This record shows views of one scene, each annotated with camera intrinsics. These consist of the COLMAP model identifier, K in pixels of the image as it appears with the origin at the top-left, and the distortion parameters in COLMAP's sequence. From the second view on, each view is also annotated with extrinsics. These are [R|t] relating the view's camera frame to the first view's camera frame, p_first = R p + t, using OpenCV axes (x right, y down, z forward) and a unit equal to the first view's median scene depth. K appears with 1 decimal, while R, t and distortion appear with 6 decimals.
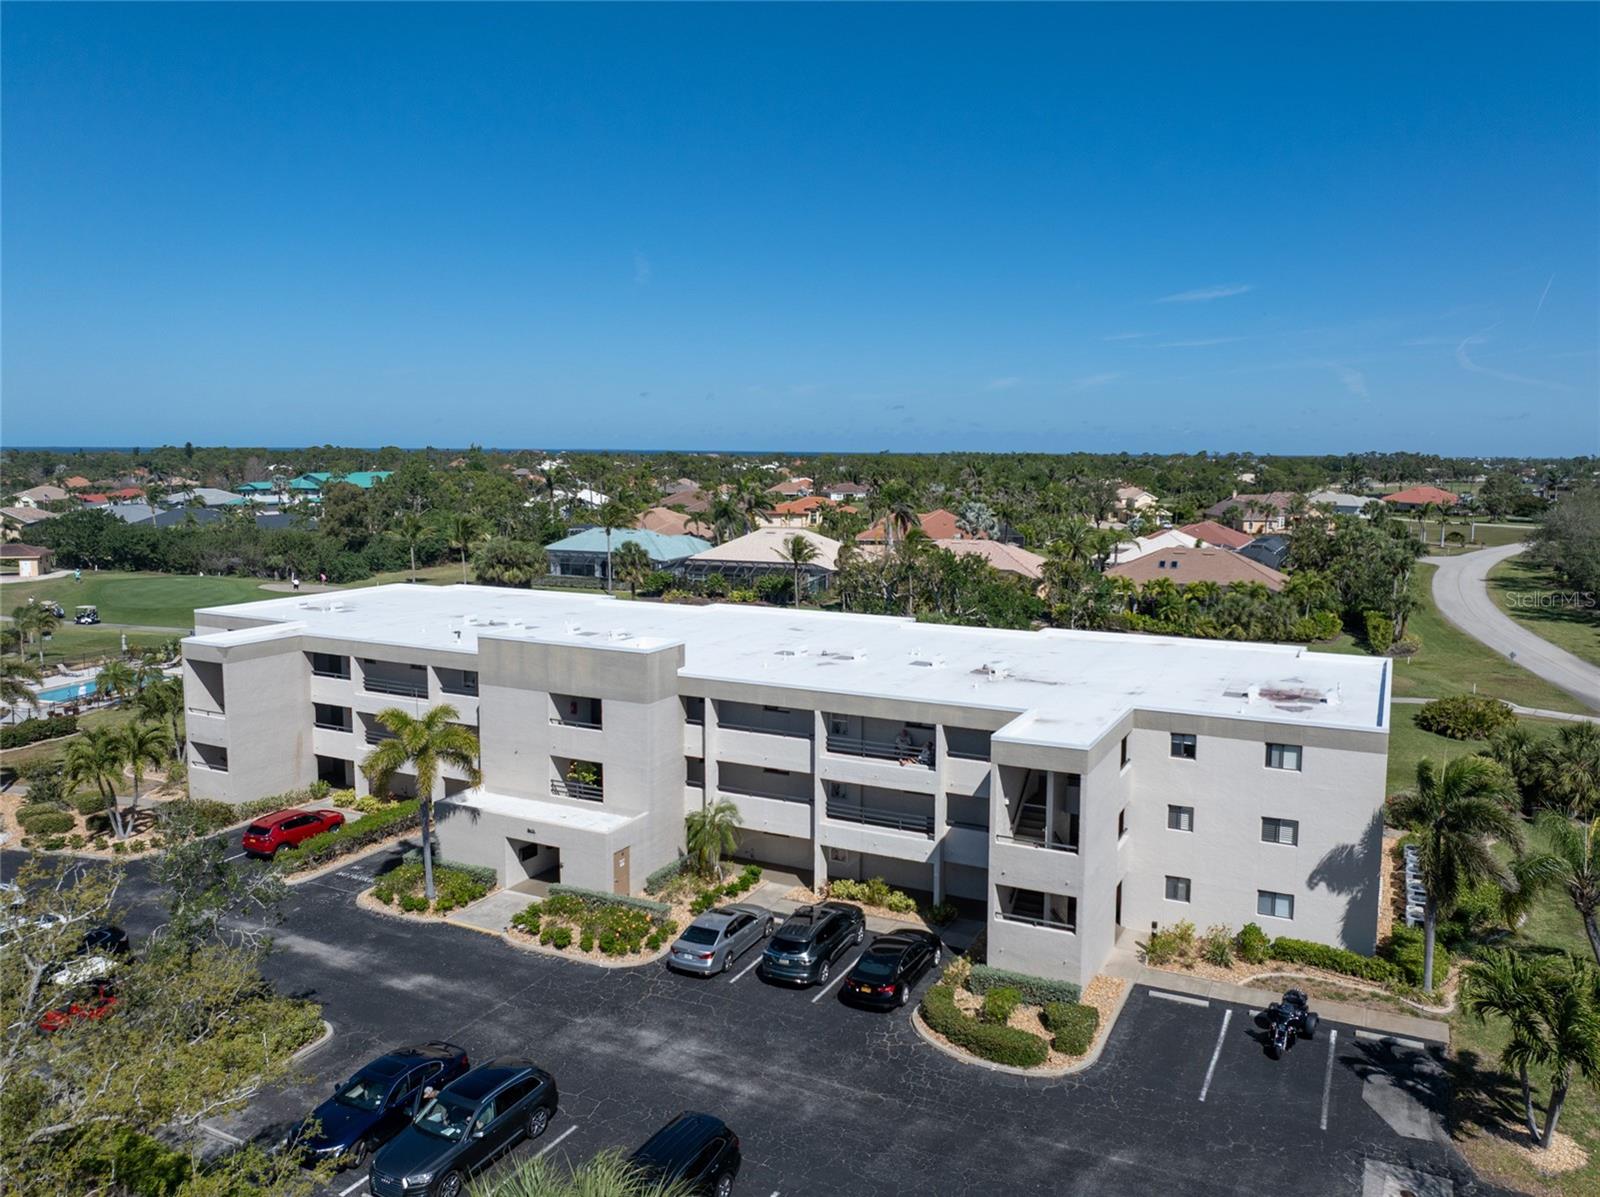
lens RADIAL K [[1147.9, 0, 800.0], [0, 1147.9, 598.5], [0, 0, 1]] dist [-0.035494, -0.006543]
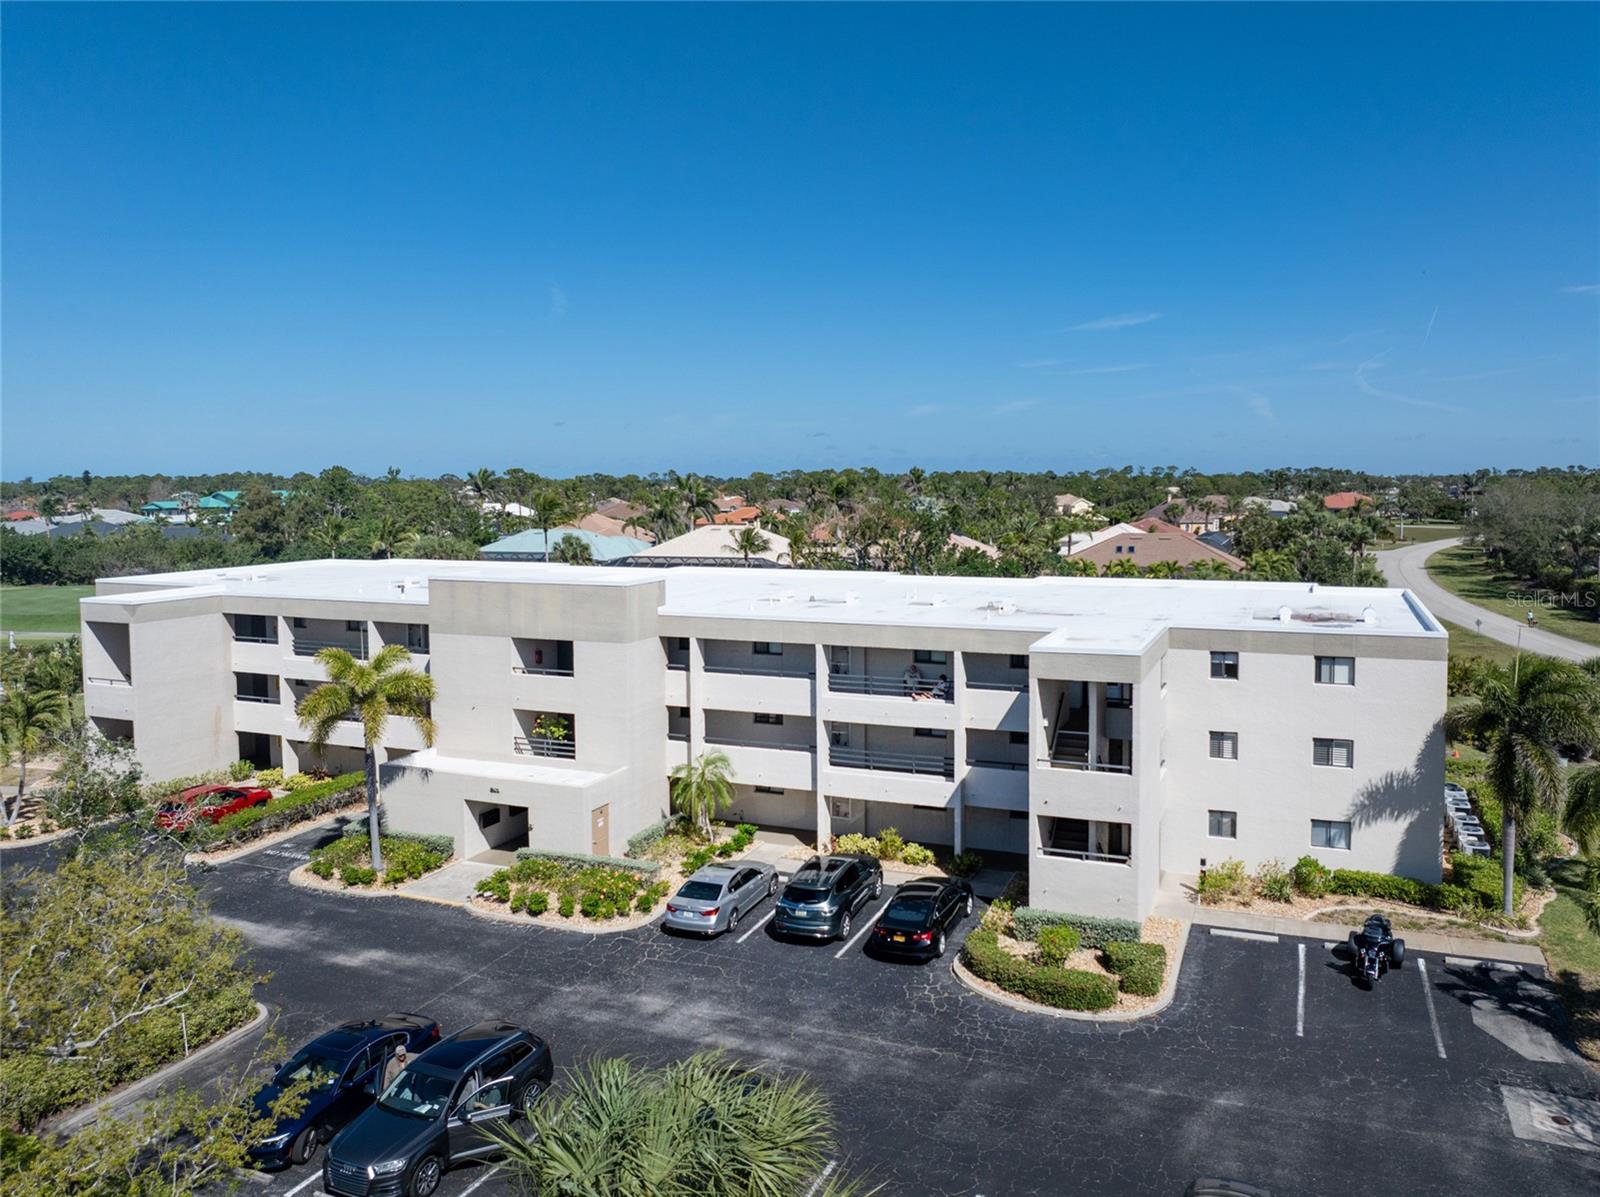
lens RADIAL K [[1123.7, 0, 800.0], [0, 1123.7, 598.5], [0, 0, 1]] dist [-0.038252, 0.003136]
pose [[0.996565, -0.014265, 0.081577, -0.077146], [0.018317, 0.998624, -0.049142, 0.114059], [-0.080764, 0.050467, 0.995455, 0.131690]]
